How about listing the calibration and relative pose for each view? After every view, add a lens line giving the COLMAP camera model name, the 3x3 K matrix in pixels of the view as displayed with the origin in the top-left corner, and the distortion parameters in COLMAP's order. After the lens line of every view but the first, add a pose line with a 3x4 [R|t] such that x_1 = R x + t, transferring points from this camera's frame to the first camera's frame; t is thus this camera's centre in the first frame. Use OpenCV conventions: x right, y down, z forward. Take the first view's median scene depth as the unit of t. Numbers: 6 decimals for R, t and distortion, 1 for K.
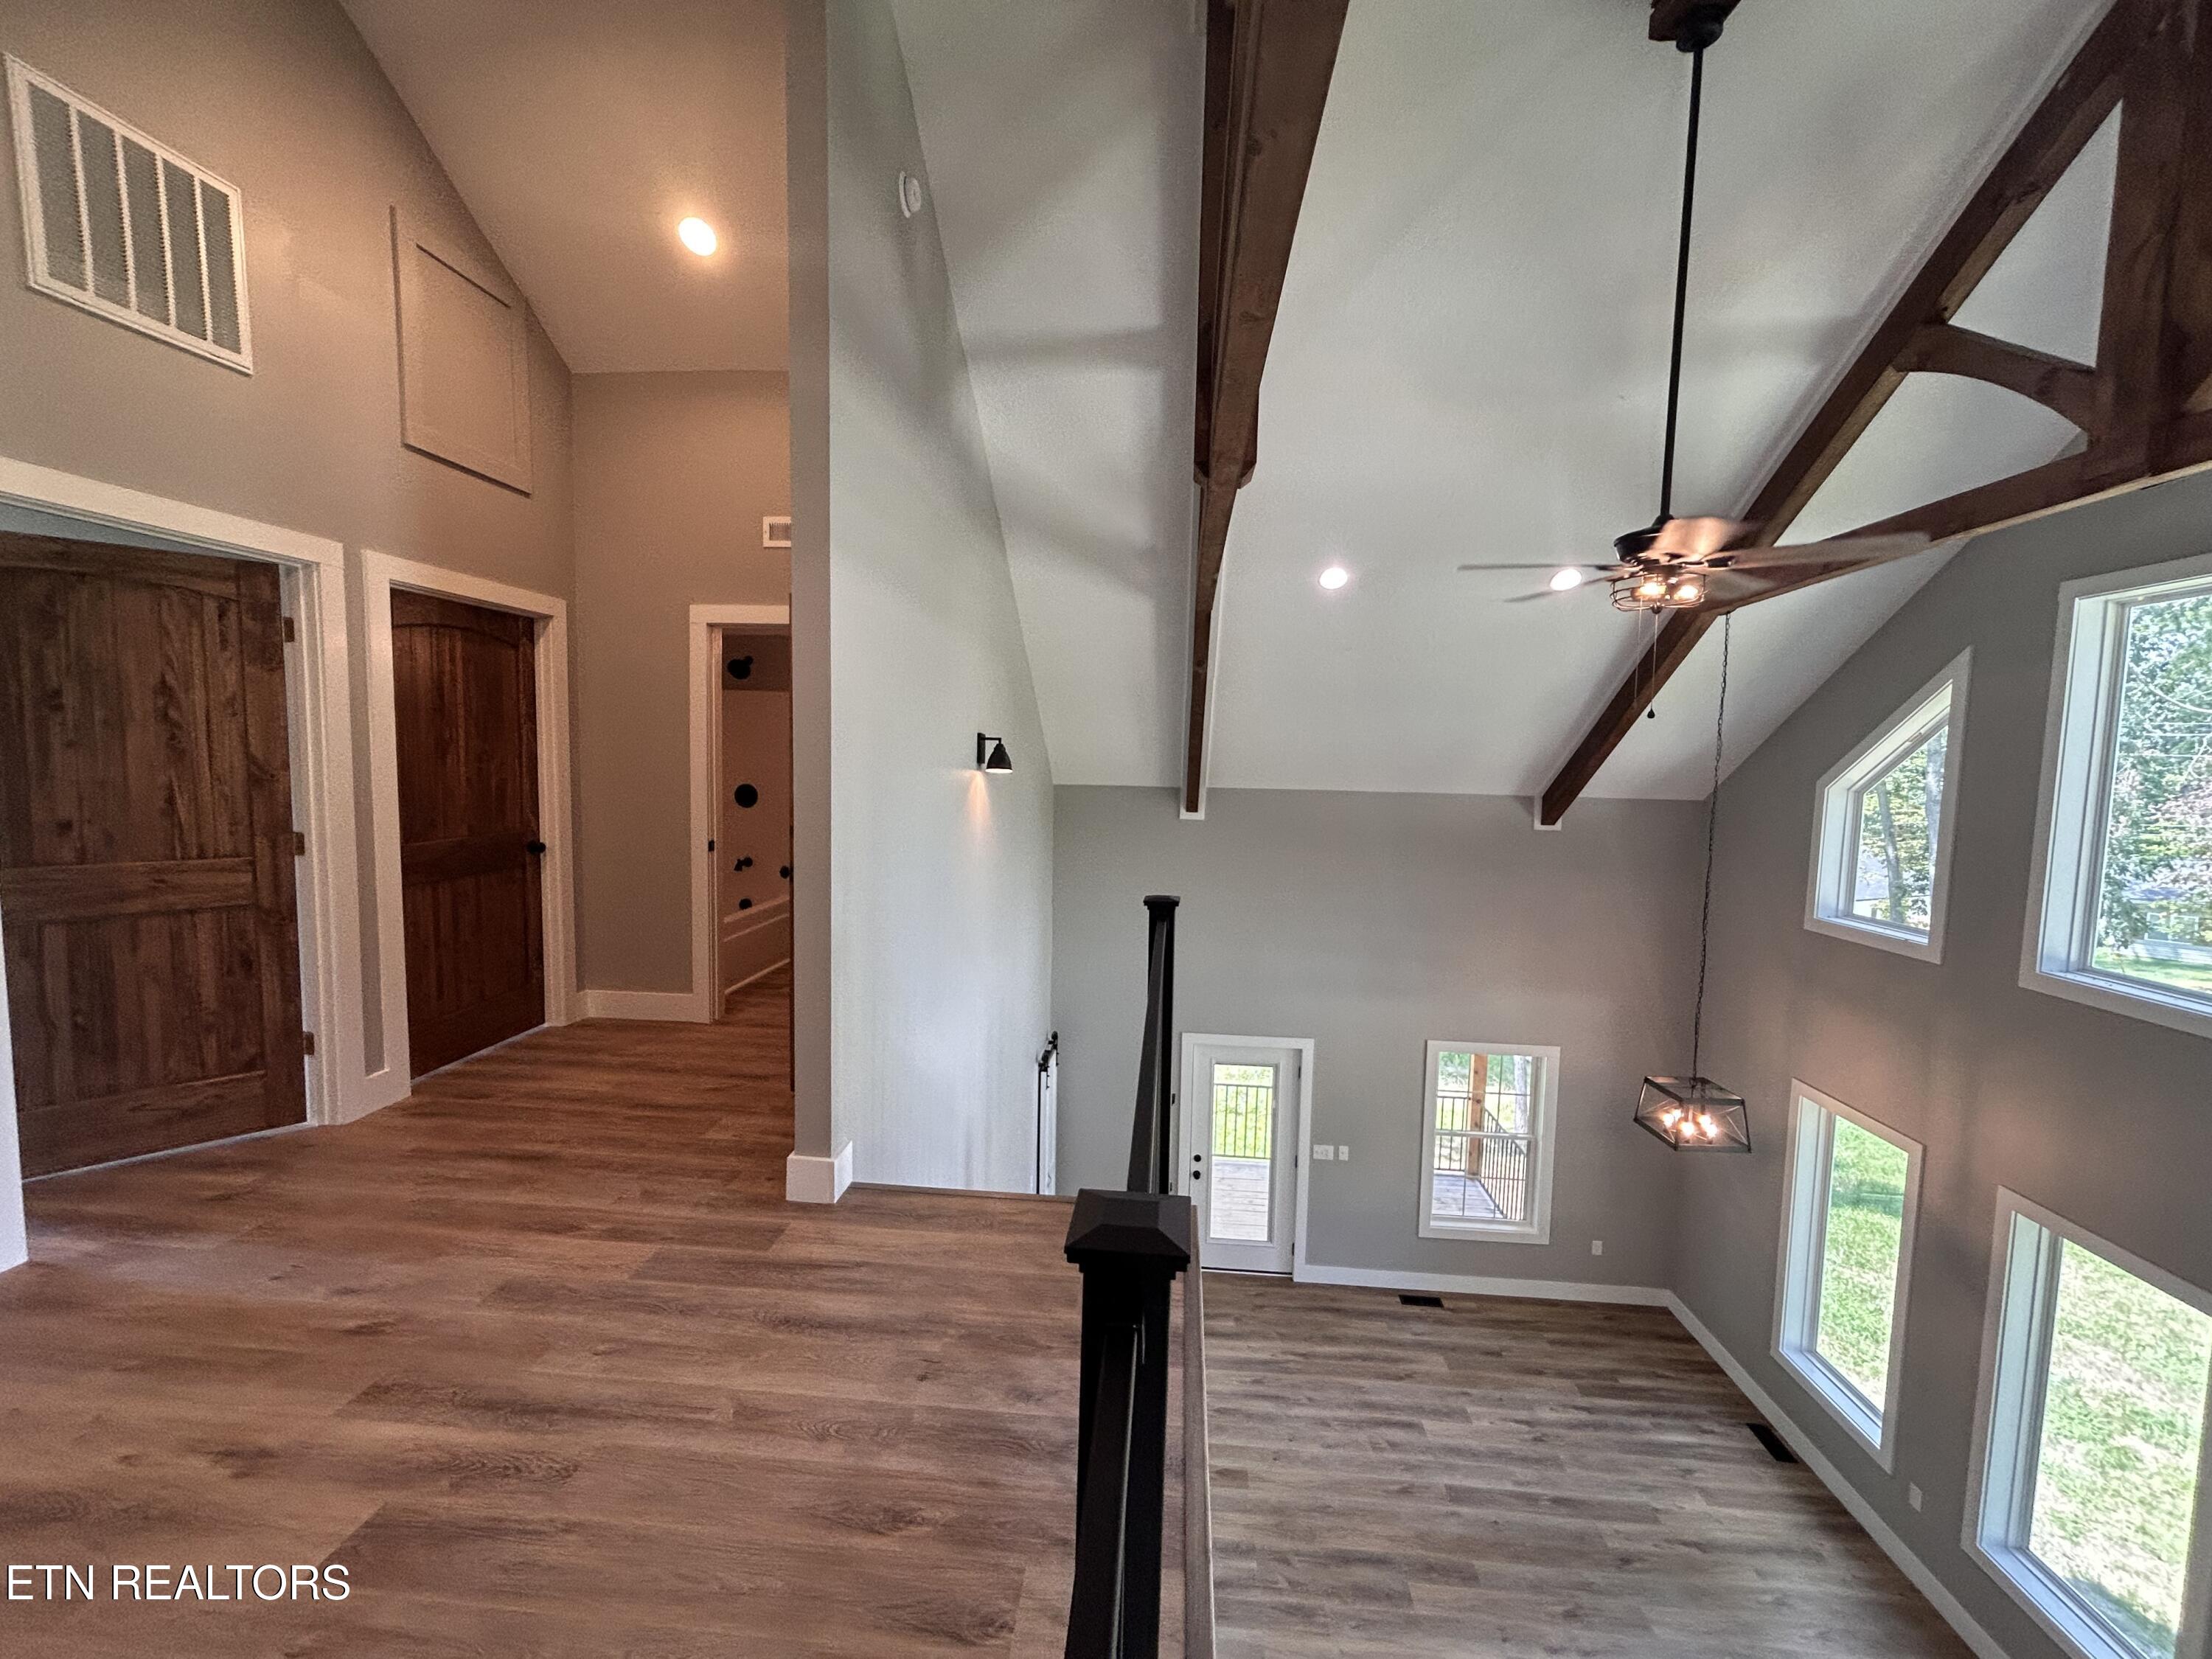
lens RADIAL K [[892.5, 0, 1105.4], [0, 892.5, 833.8], [0, 0, 1]] dist [0.001242, 0.000196]
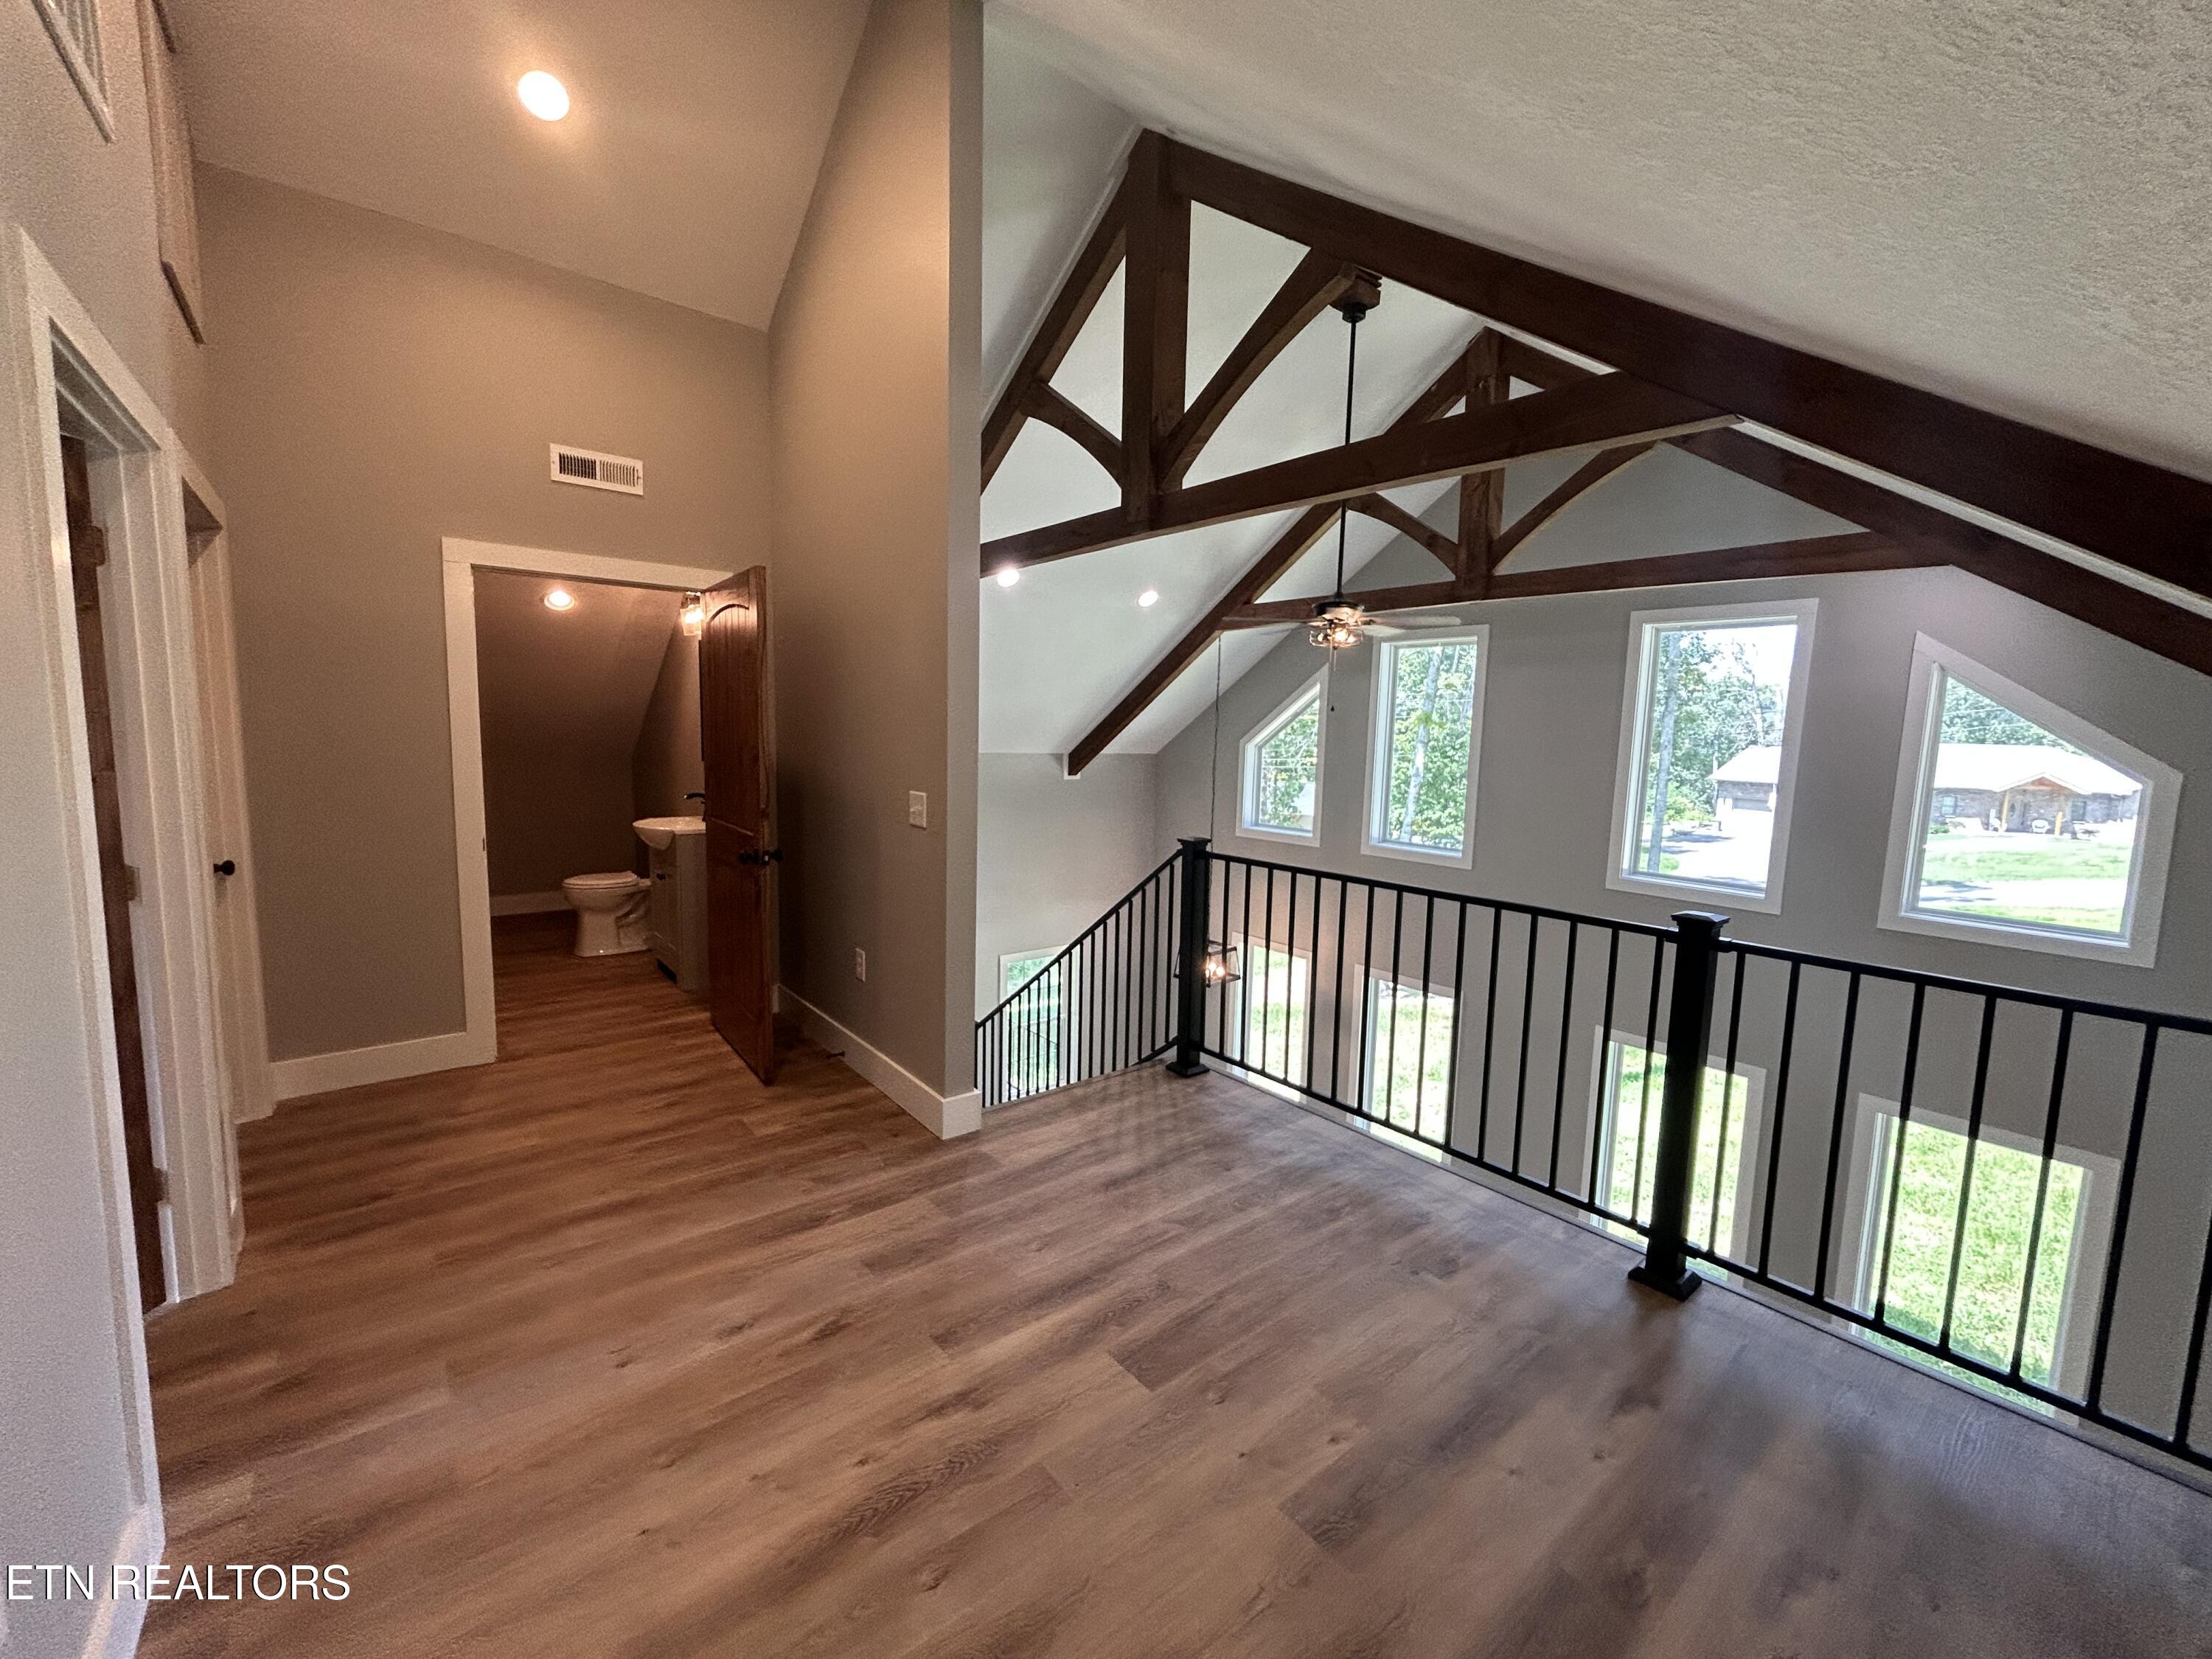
lens RADIAL K [[892.5, 0, 1104.3], [0, 892.5, 830.4], [0, 0, 1]] dist [0.001242, 0.000196]
pose [[0.727197, -0.082696, 0.681430, -0.952151], [0.050619, 0.996474, 0.066910, -0.039656], [-0.684560, -0.014163, 0.728819, 0.057207]]
